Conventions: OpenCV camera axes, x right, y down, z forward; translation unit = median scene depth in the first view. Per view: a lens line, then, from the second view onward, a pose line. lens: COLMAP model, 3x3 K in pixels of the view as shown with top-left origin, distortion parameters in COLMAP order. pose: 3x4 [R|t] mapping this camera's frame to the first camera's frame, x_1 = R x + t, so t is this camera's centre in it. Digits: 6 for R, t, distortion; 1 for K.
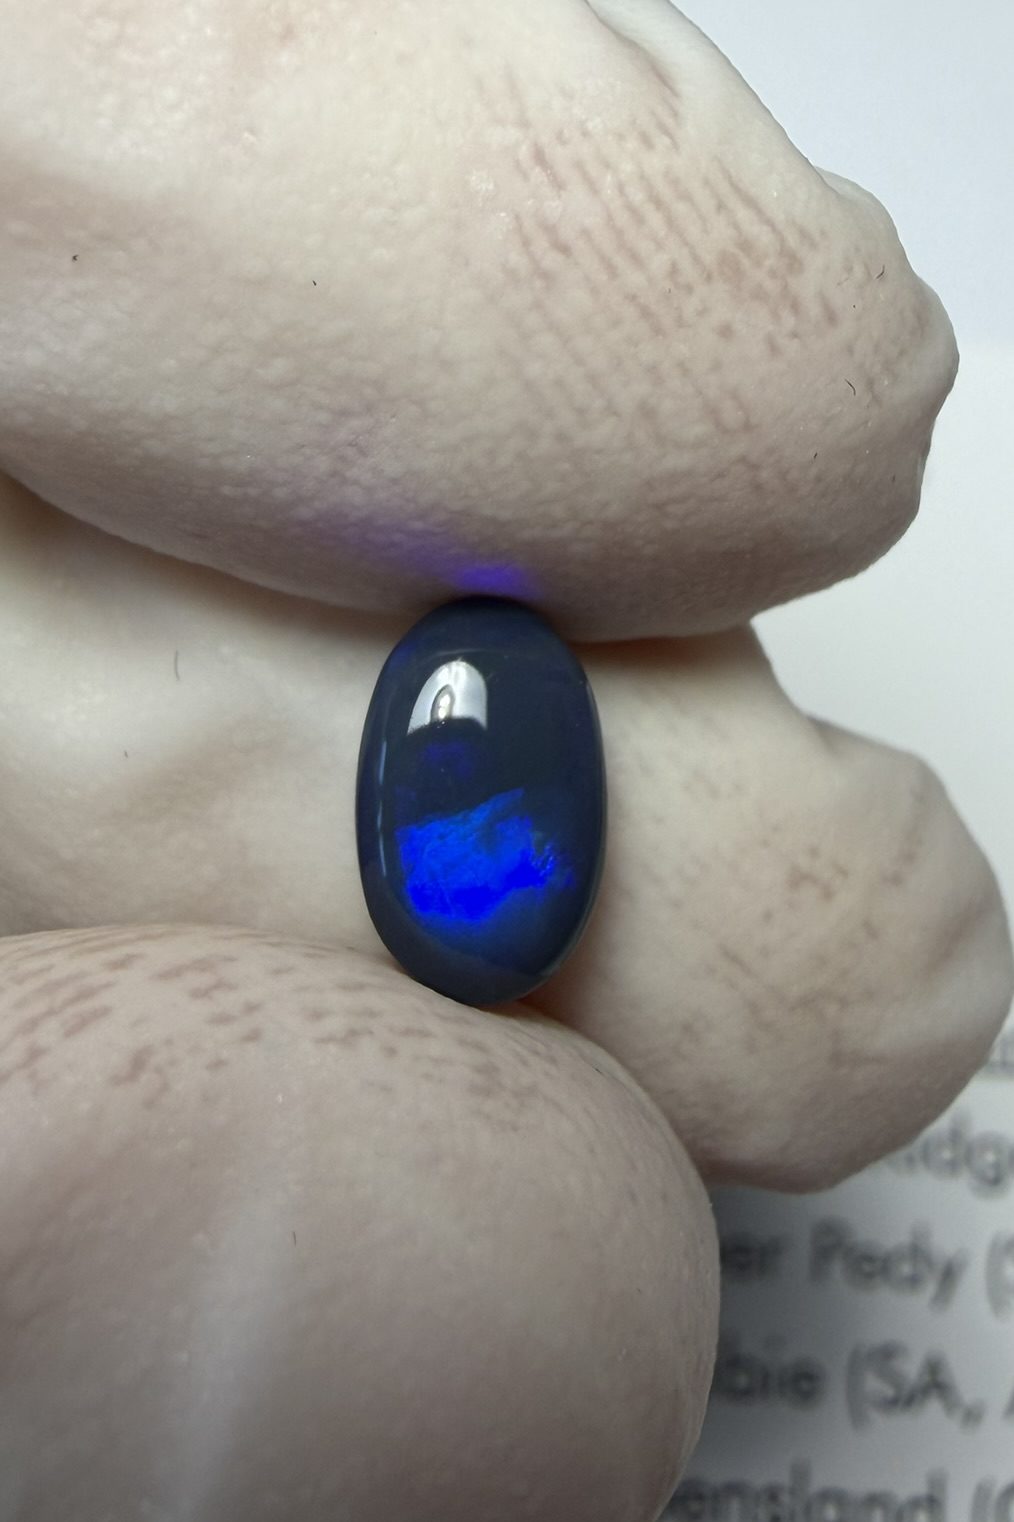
lens RADIAL K [[2210.8, 0, 507.2], [0, 2210.8, 762.0], [0, 0, 1]] dist [0.215649, -1.988404]
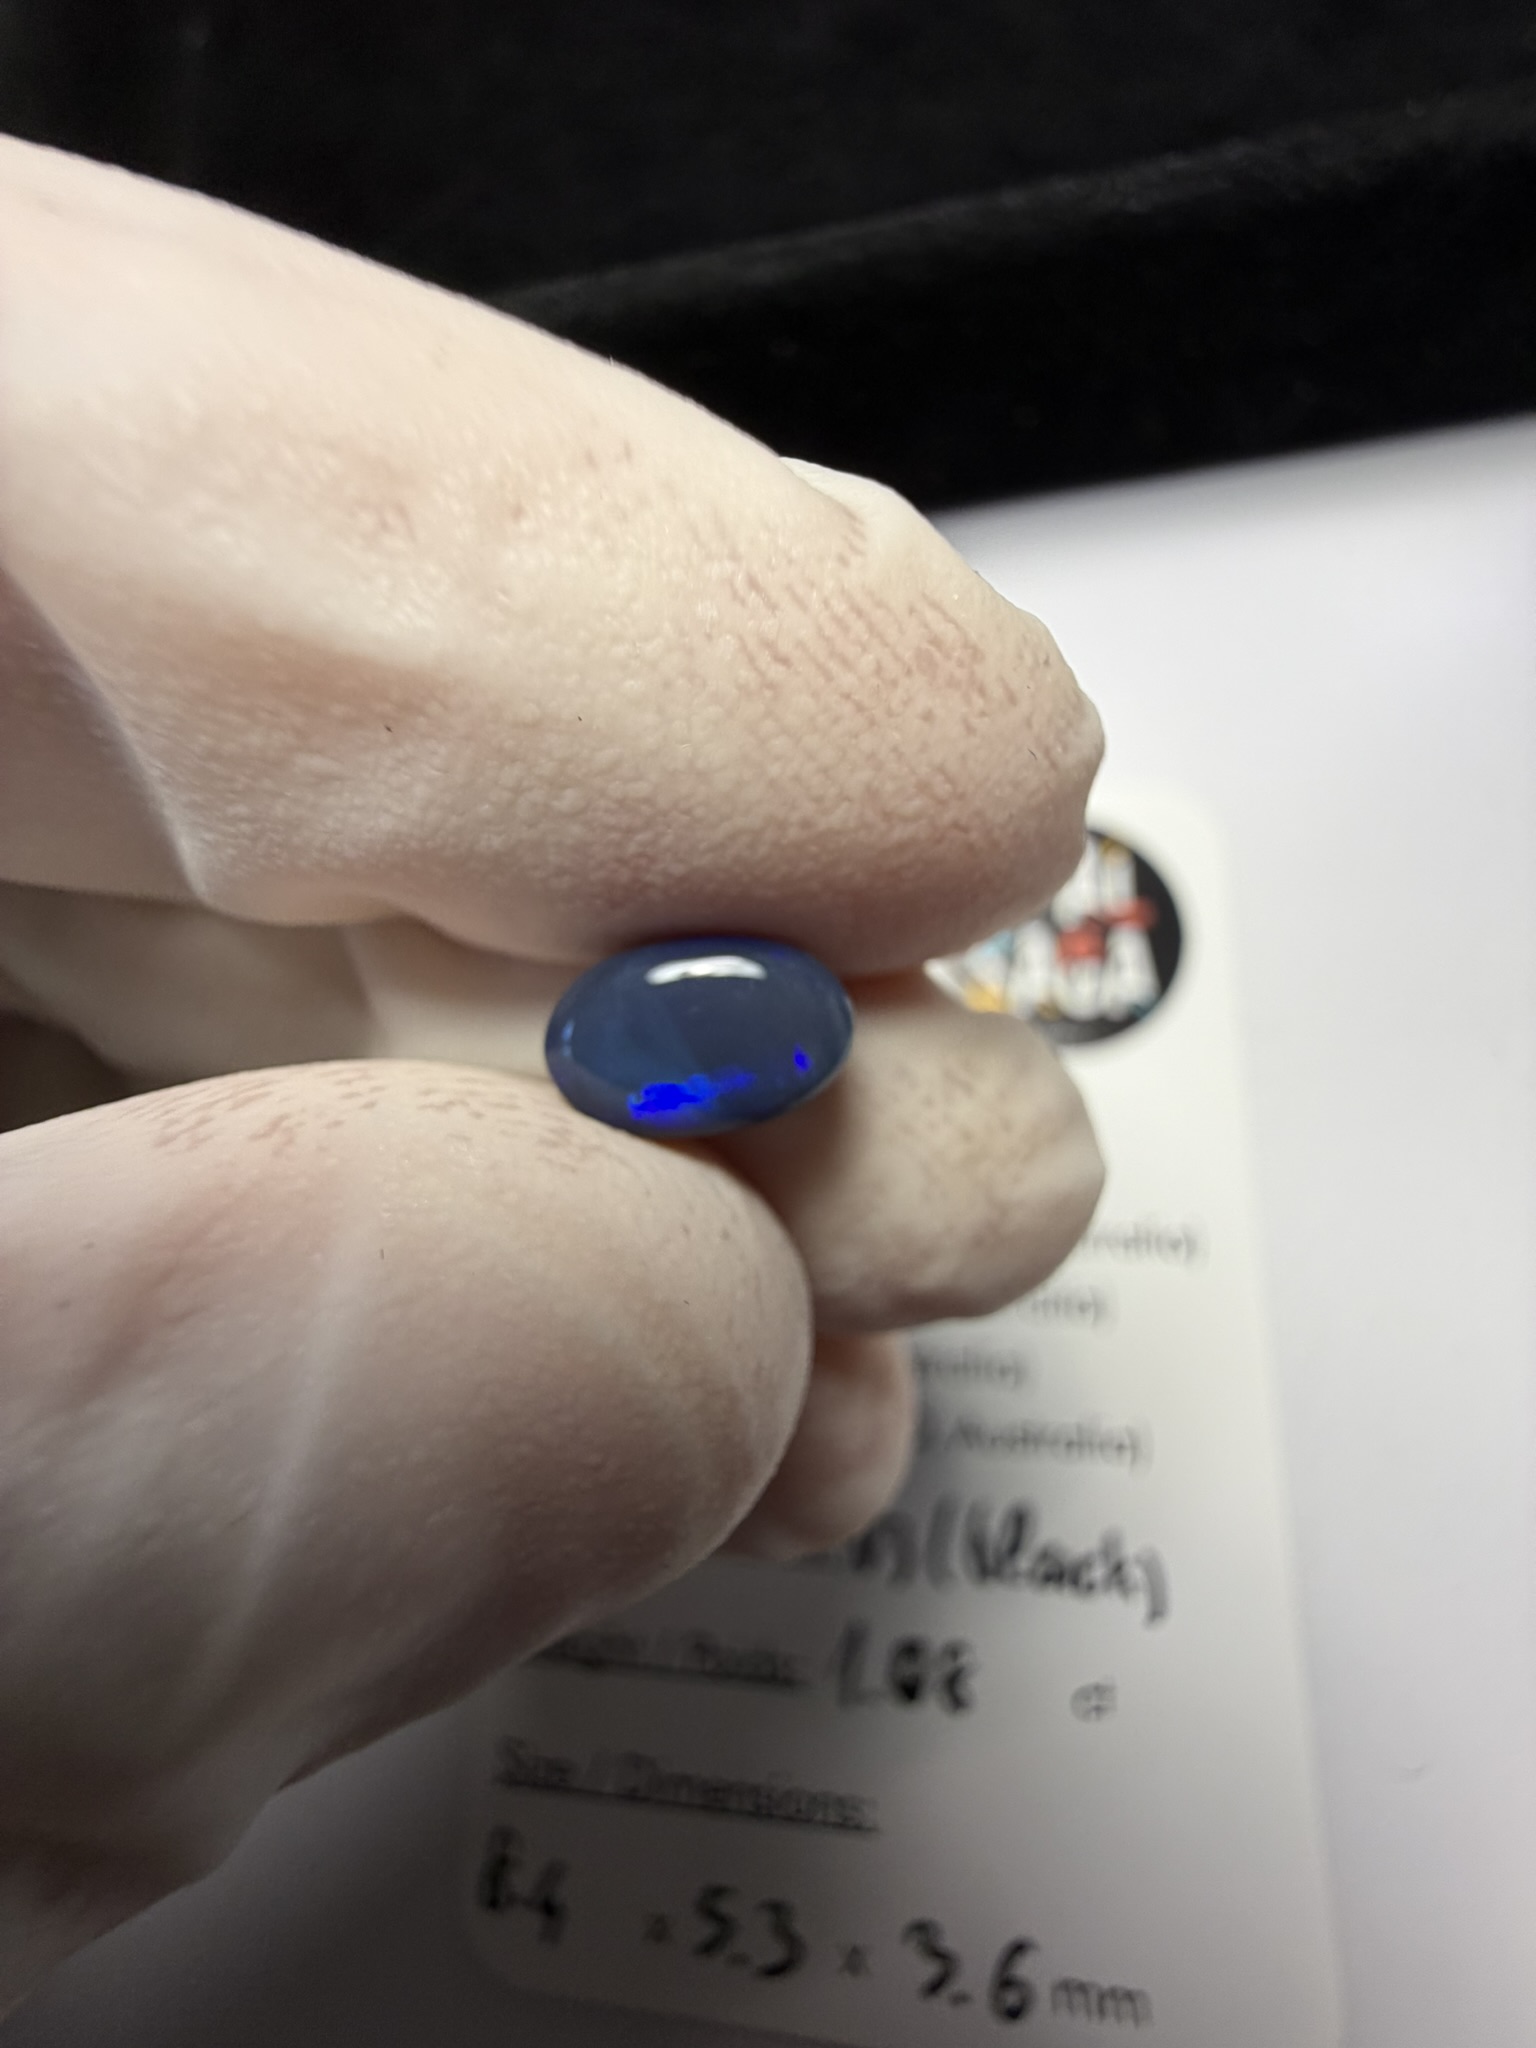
lens RADIAL K [[875.3, 0, 761.8], [0, 875.3, 1089.8], [0, 0, 1]] dist [-0.002472, -0.000211]
pose [[0.985889, -0.119737, -0.116987, 0.040442], [0.125290, 0.991260, 0.041297, -0.022305], [0.111019, -0.055372, 0.992274, 0.511041]]
